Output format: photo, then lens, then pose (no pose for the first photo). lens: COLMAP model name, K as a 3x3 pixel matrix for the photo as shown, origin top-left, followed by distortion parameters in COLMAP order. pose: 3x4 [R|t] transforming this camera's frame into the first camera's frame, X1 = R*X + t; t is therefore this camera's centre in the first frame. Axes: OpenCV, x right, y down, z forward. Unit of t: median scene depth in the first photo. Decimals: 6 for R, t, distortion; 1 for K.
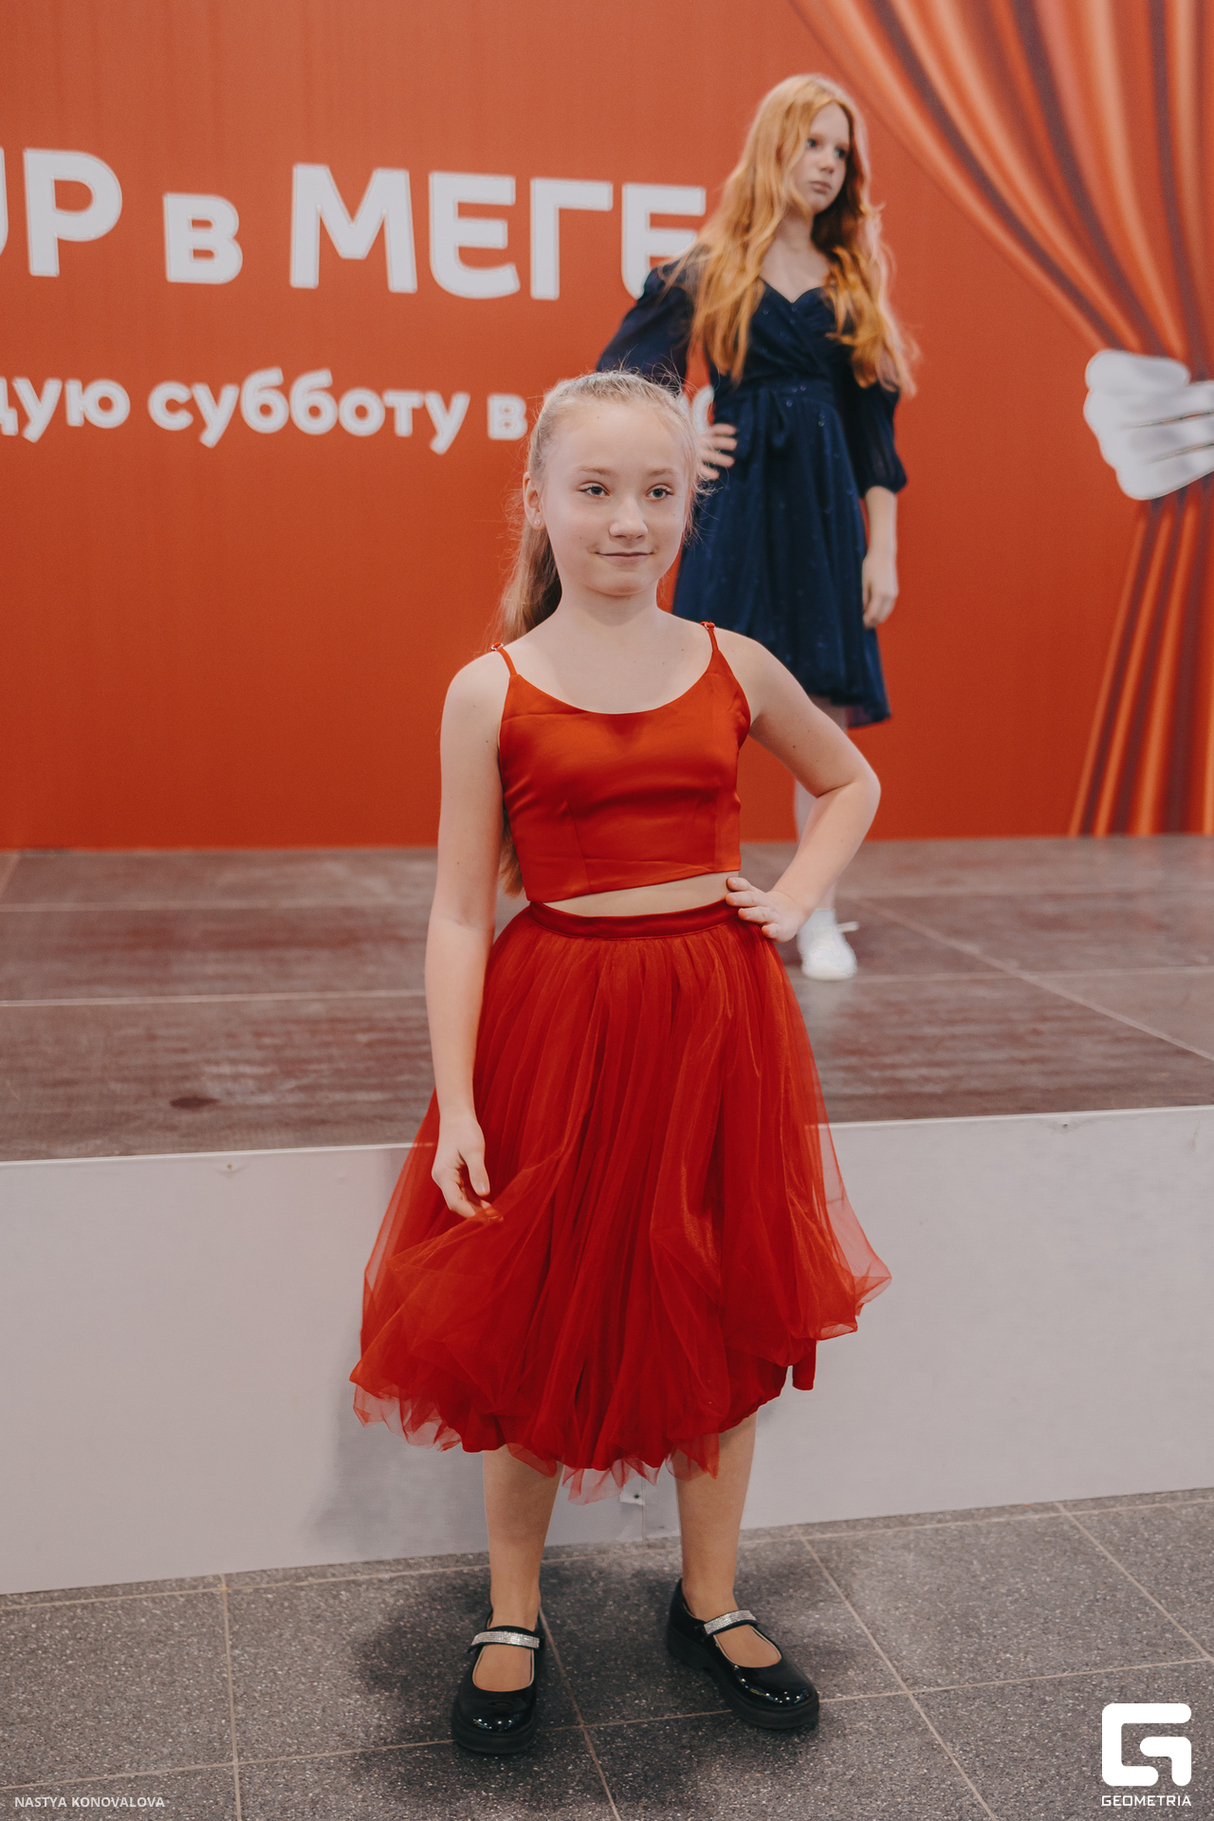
lens RADIAL K [[2002.3, 0, 534.3], [0, 2002.3, 1050.2], [0, 0, 1]] dist [0.021801, 0.010164]
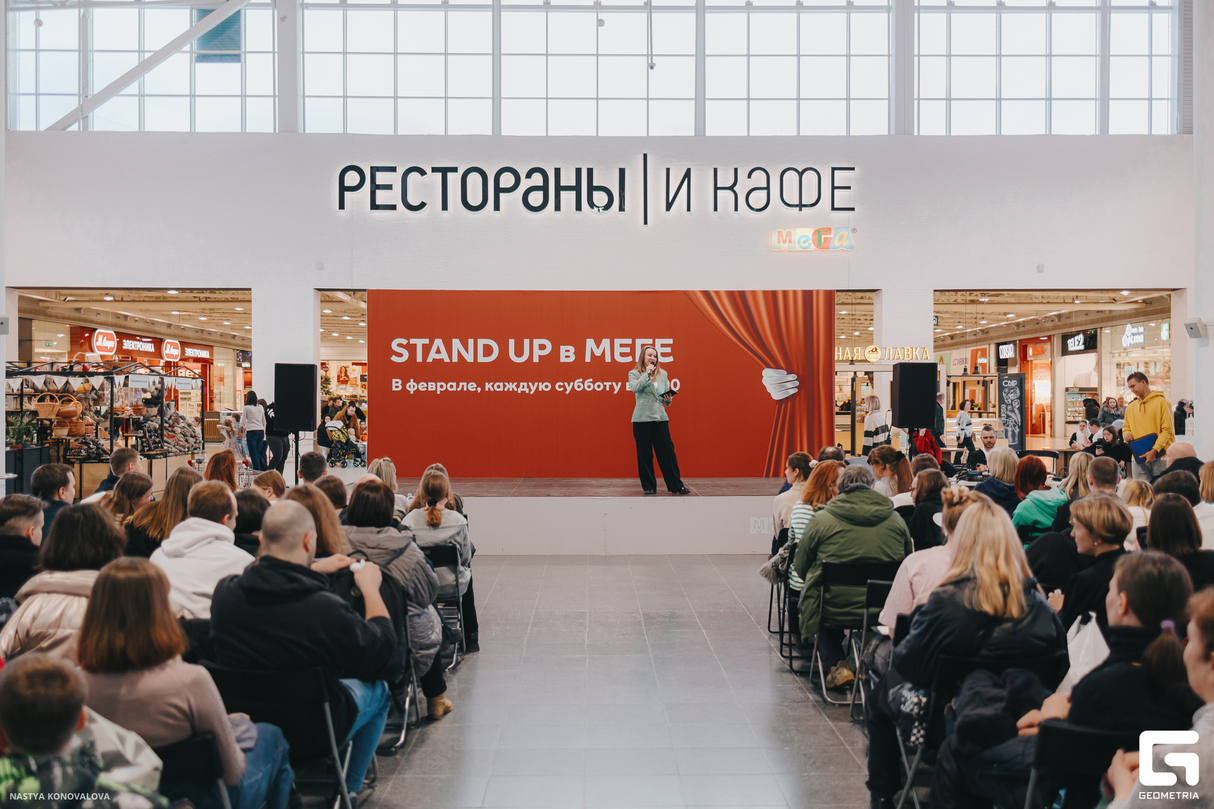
lens RADIAL K [[1102.3, 0, 574.8], [0, 1102.3, 402.2], [0, 0, 1]] dist [0.011110, 0.000279]
pose [[0.979583, -0.012498, -0.200652, 0.400174], [-0.032447, 0.975153, -0.219142, 0.310022], [0.198405, 0.221178, 0.954838, -1.577697]]
